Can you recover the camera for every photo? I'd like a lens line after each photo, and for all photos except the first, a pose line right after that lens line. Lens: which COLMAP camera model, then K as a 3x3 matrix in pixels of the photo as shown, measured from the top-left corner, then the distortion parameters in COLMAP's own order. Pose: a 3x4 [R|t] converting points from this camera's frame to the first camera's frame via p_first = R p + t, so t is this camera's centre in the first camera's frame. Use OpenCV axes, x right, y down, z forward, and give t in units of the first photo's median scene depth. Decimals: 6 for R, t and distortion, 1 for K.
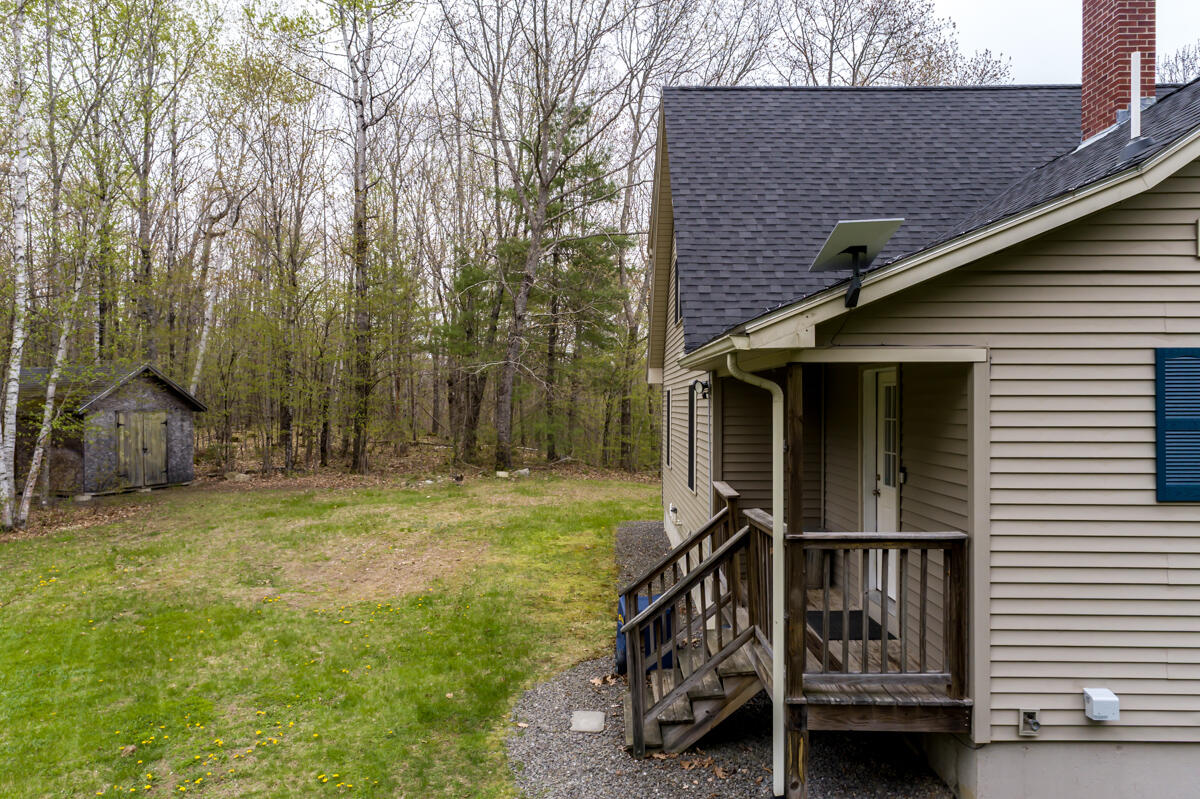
lens RADIAL K [[821.2, 0, 596.6], [0, 821.2, 395.9], [0, 0, 1]] dist [0.001427, 0.009220]
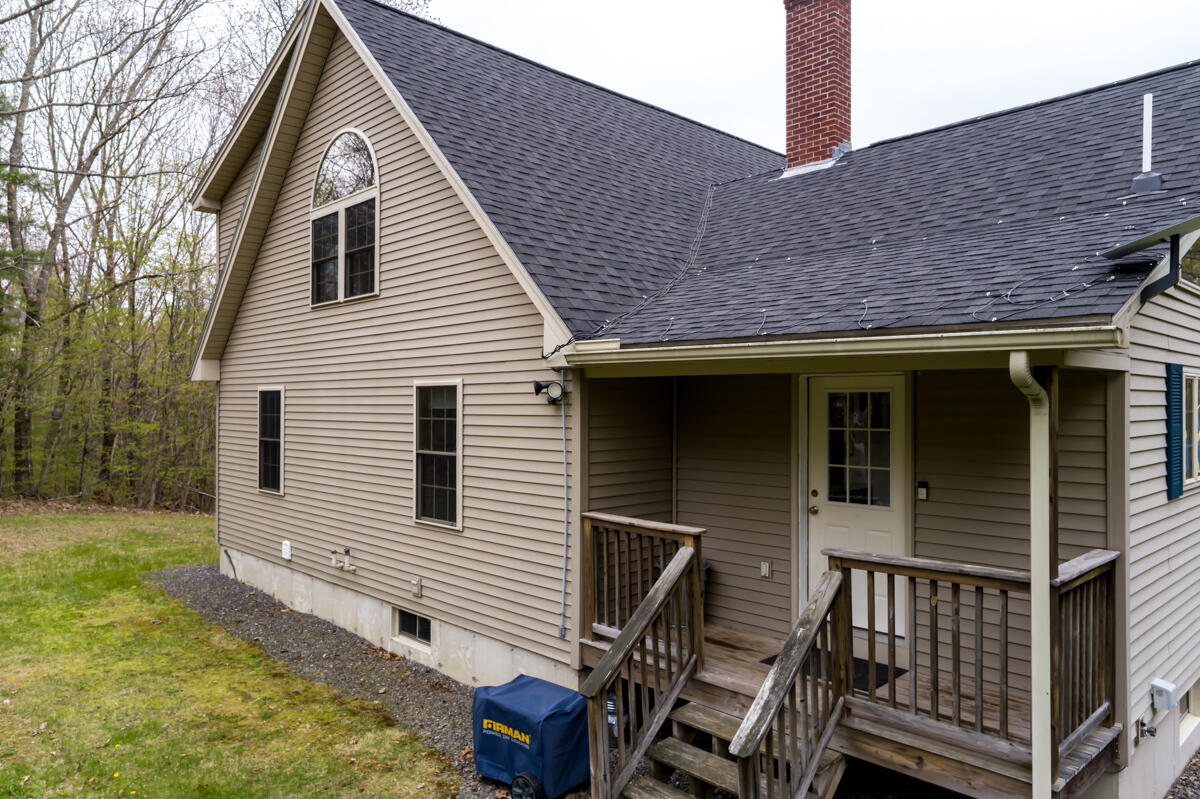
lens RADIAL K [[821.2, 0, 596.6], [0, 821.2, 395.9], [0, 0, 1]] dist [0.001427, 0.009220]
pose [[0.711205, 0.007064, 0.702949, -0.461997], [-0.006343, 0.999973, -0.003631, -0.003223], [-0.702956, -0.001876, 0.711231, 0.527992]]
